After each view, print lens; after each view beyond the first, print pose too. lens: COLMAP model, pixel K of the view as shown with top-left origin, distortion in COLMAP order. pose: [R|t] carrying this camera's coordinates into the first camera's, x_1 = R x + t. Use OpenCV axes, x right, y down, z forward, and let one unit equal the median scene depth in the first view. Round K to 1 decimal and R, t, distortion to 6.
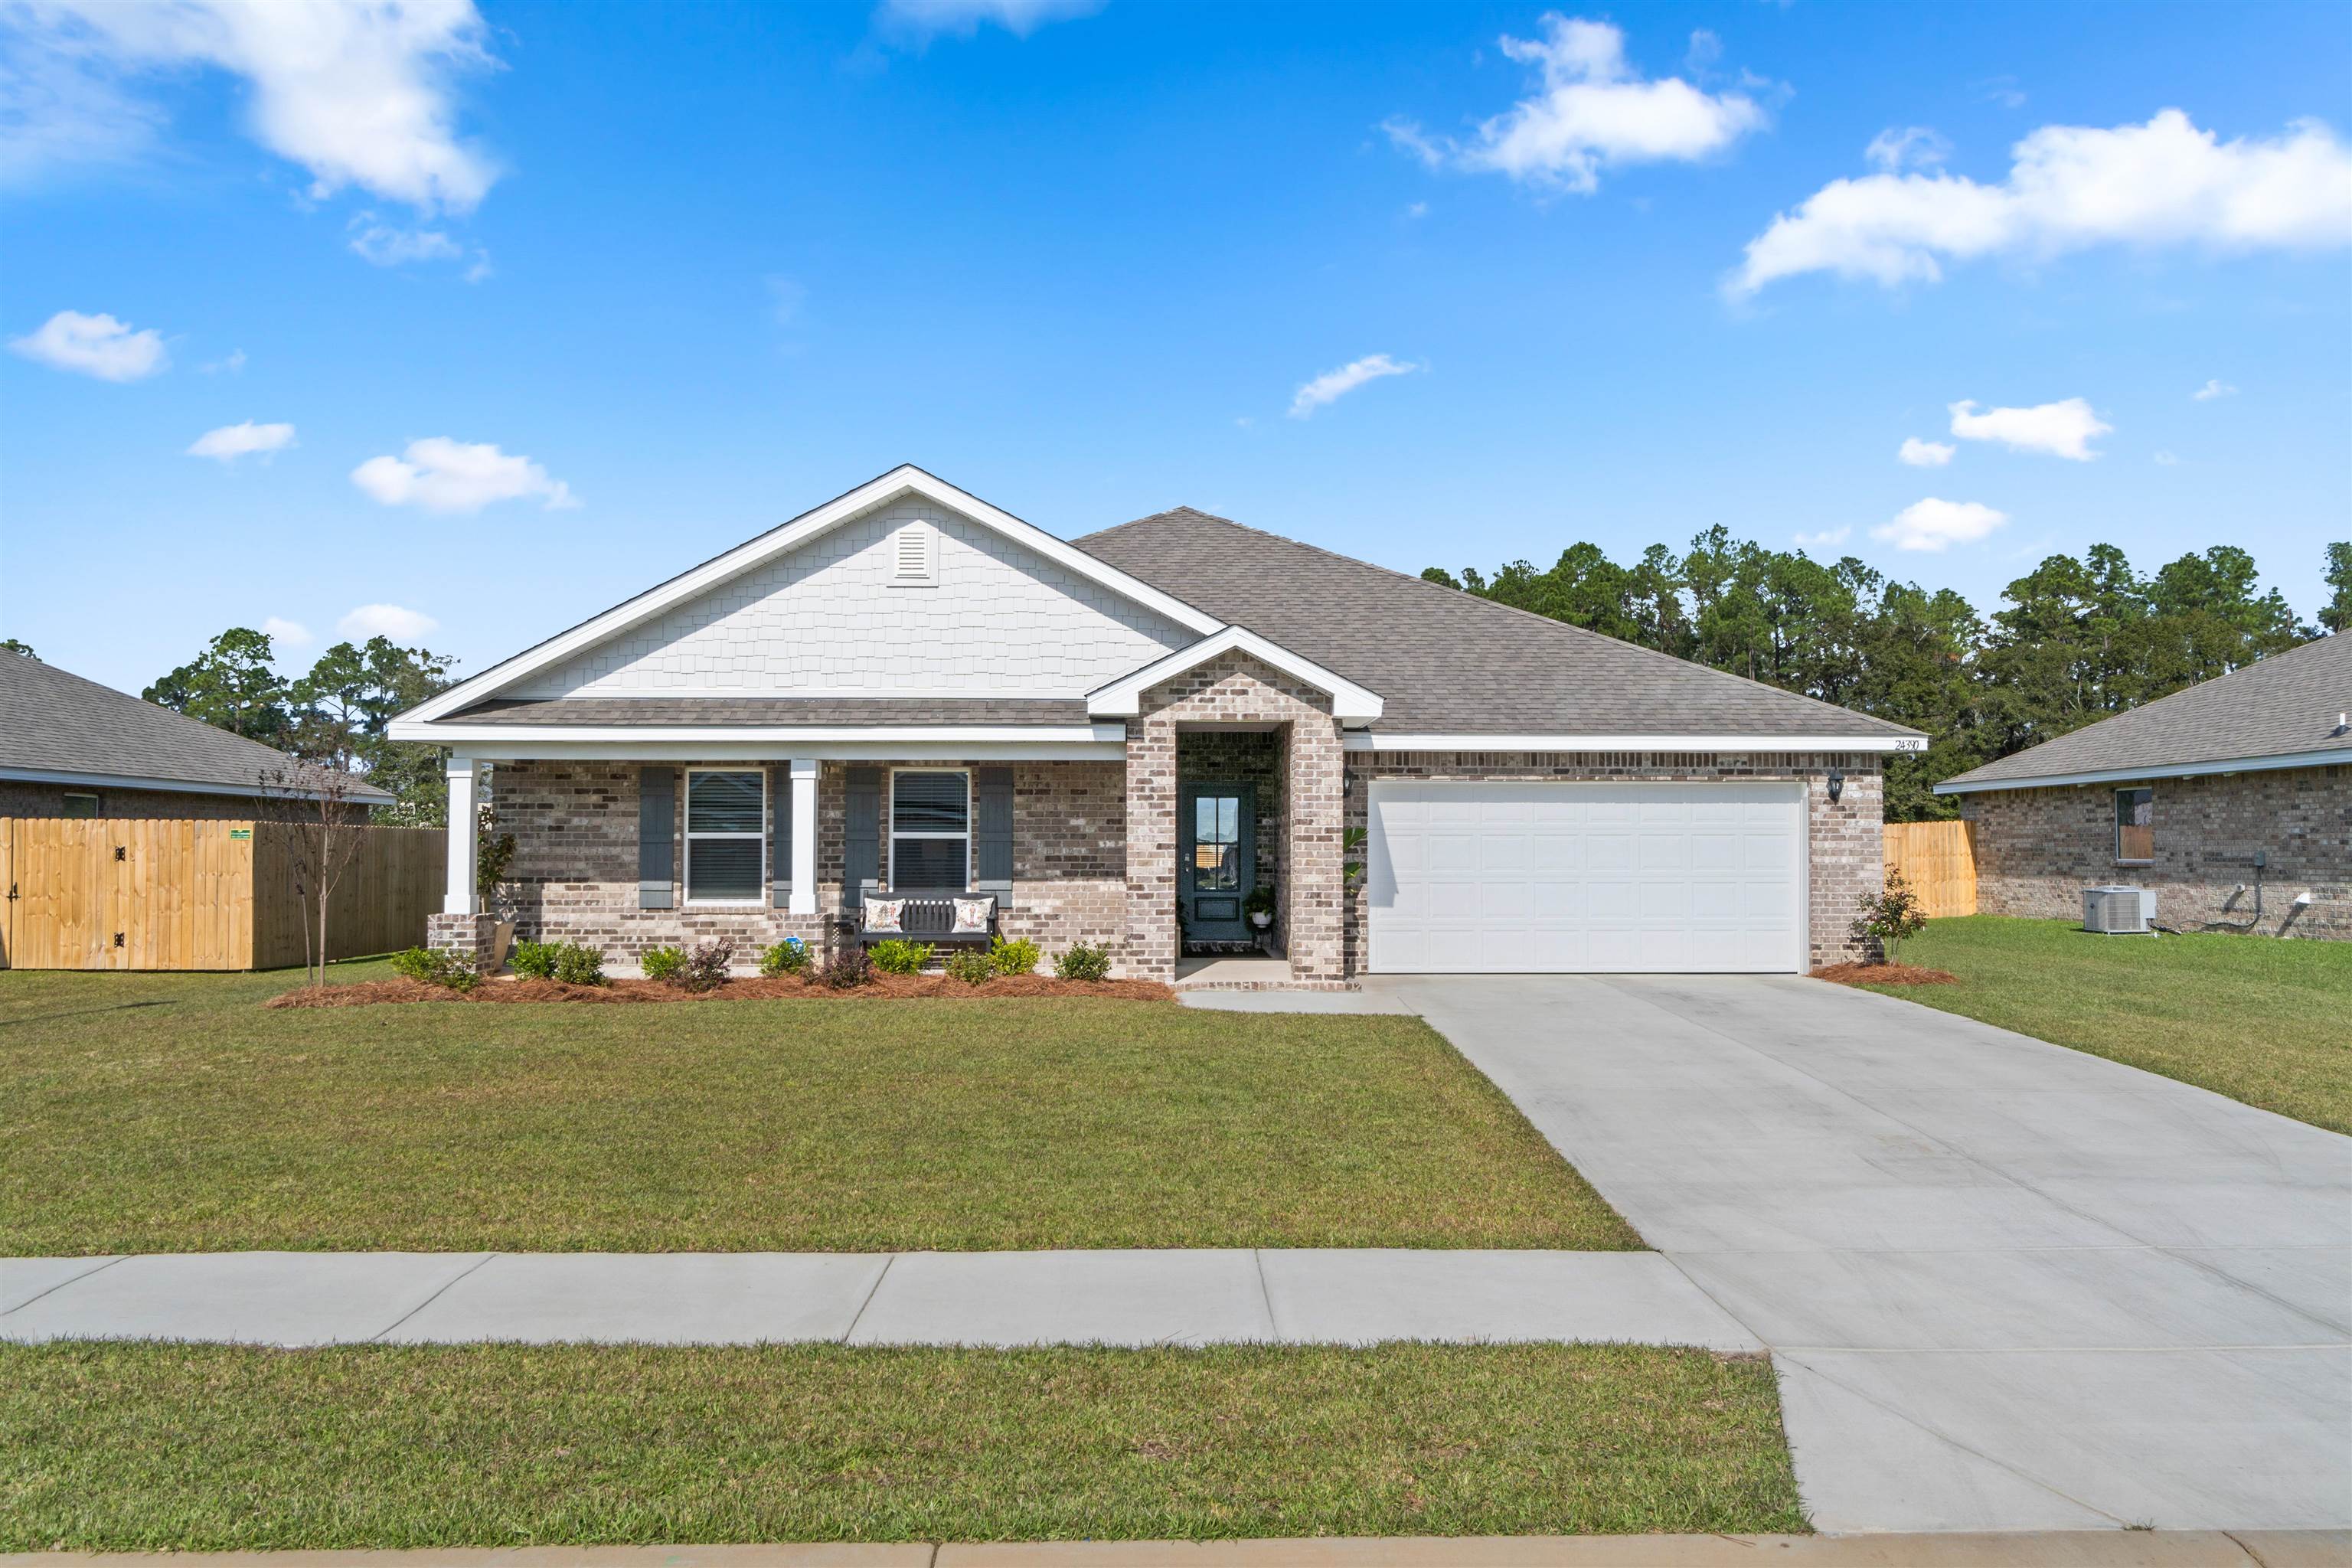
lens RADIAL K [[1830.5, 0, 1180.6], [0, 1830.5, 791.6], [0, 0, 1]] dist [0.013356, 0.000324]
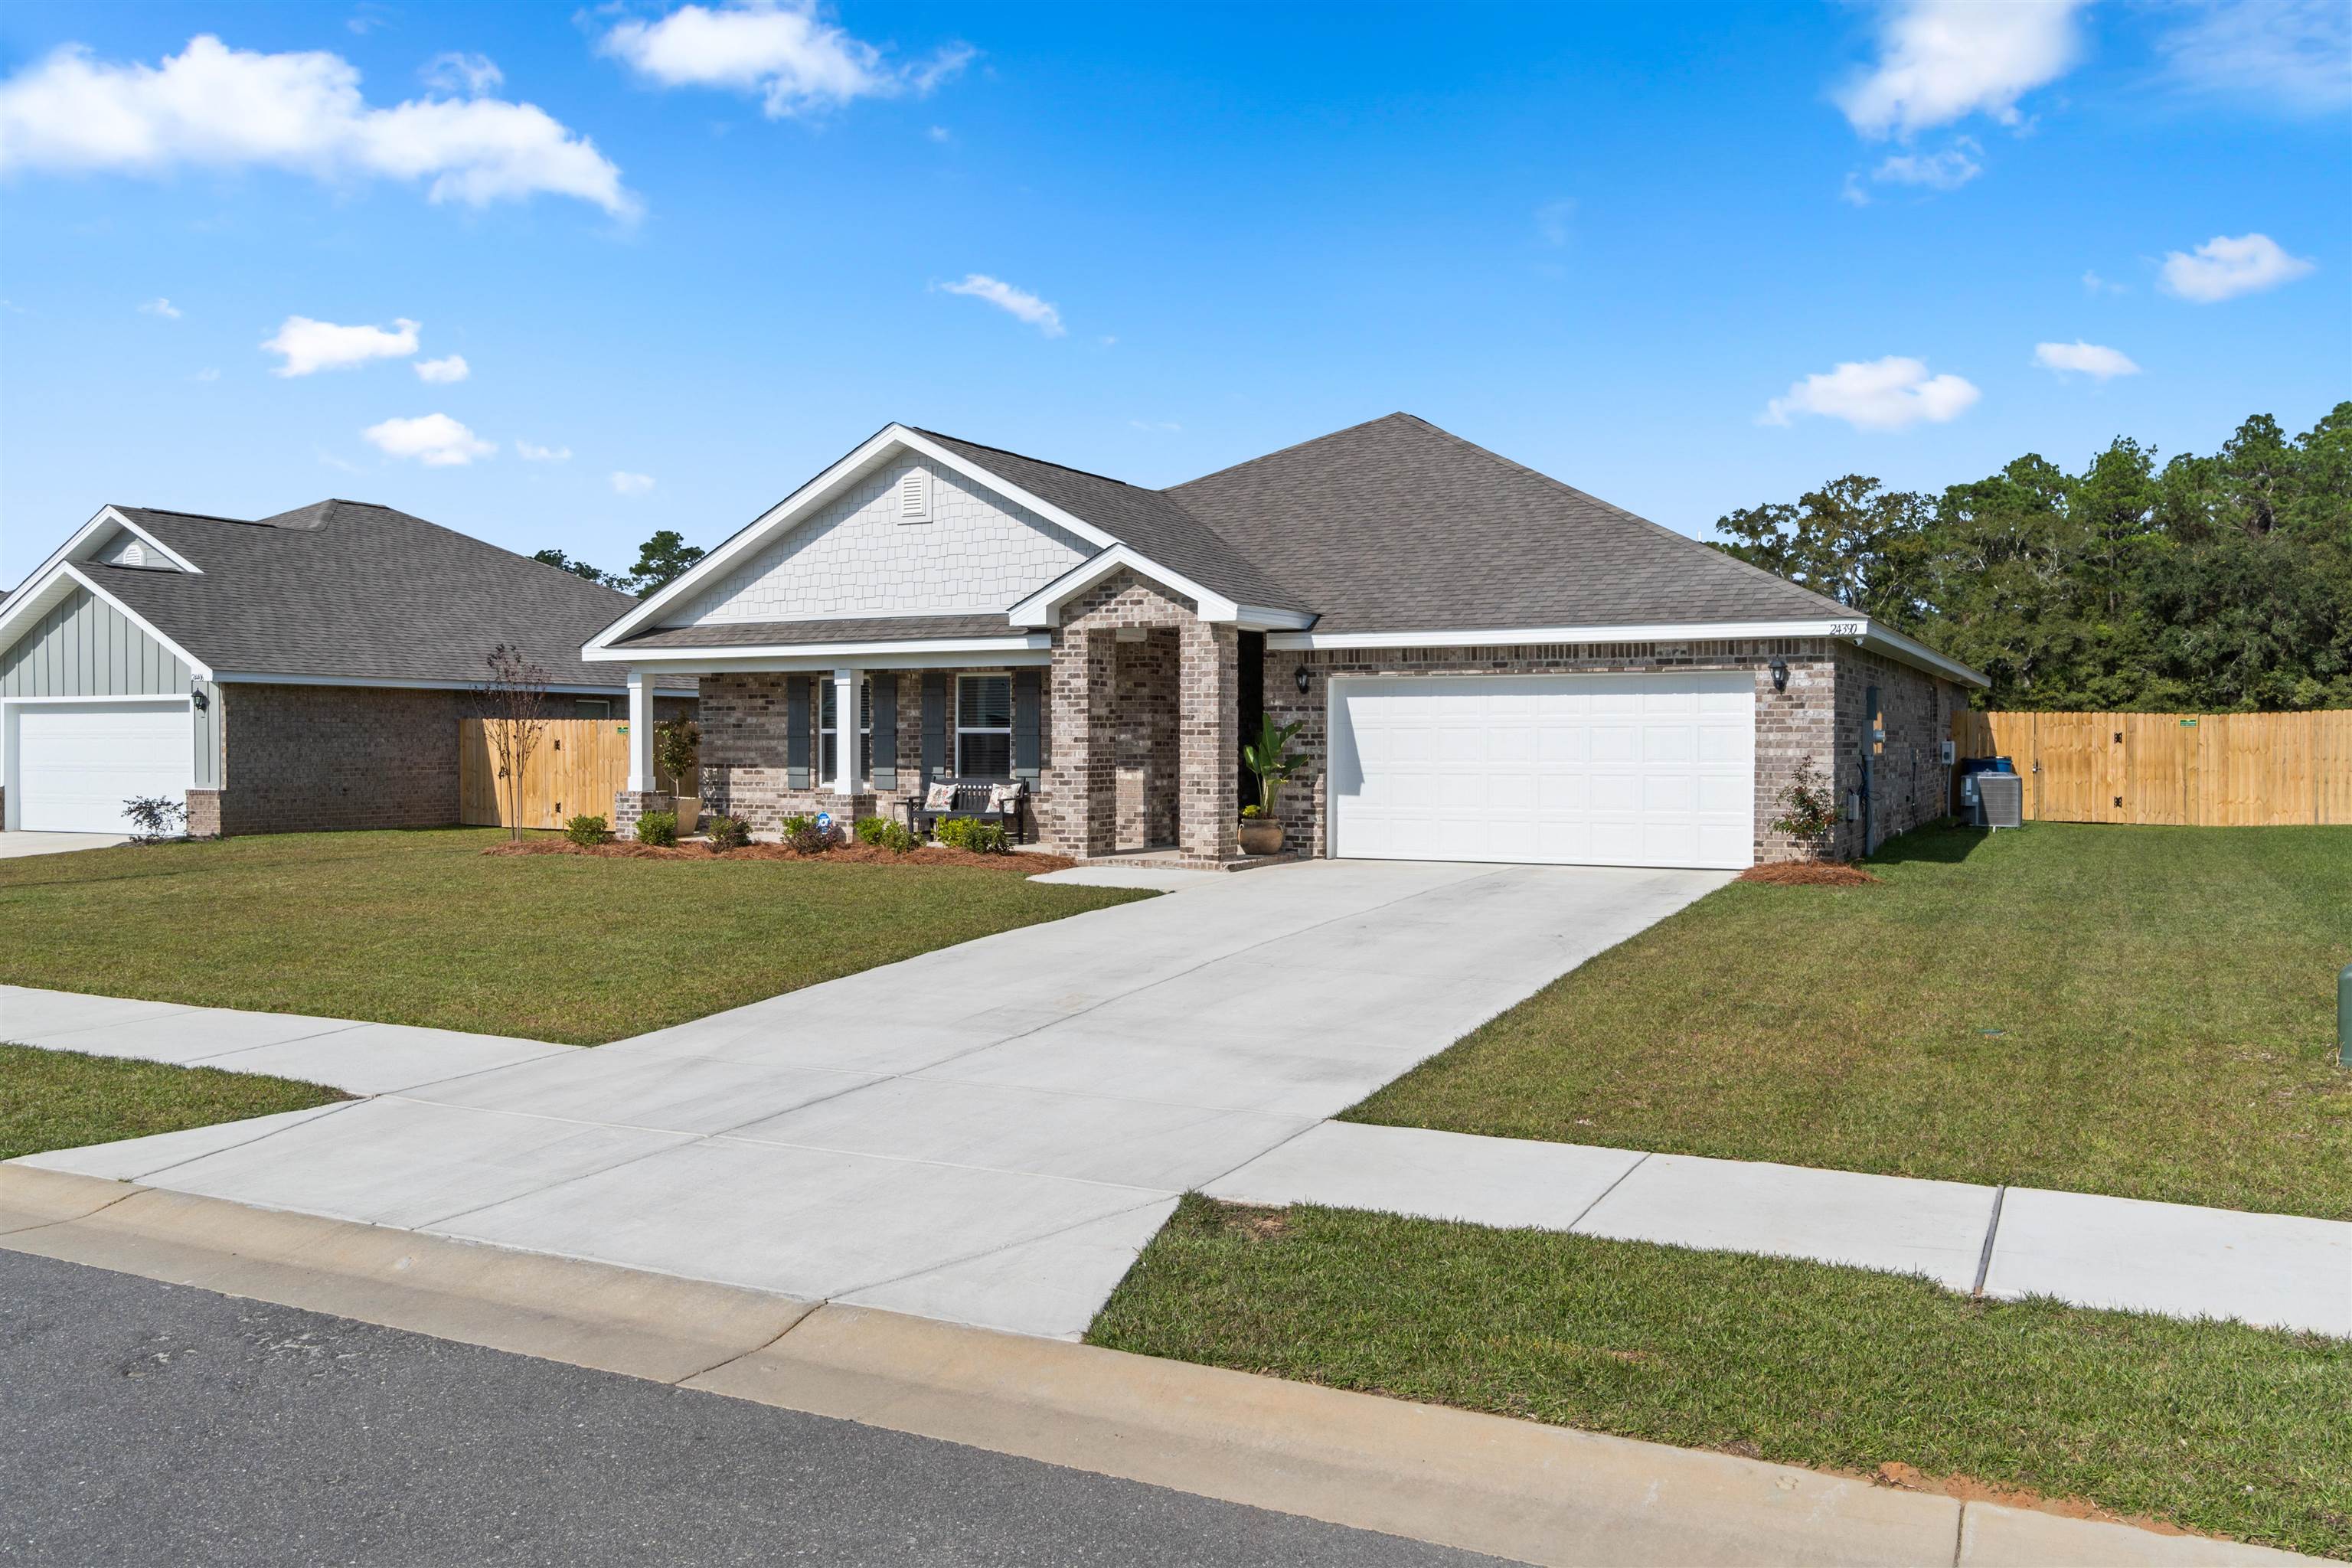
lens RADIAL K [[1830.5, 0, 1178.8], [0, 1830.5, 771.4], [0, 0, 1]] dist [0.013356, 0.000324]
pose [[0.878665, 0.007052, -0.477386, 0.543804], [0.016271, 0.998868, 0.044704, -0.000338], [0.477161, -0.047047, 0.877556, 0.020376]]
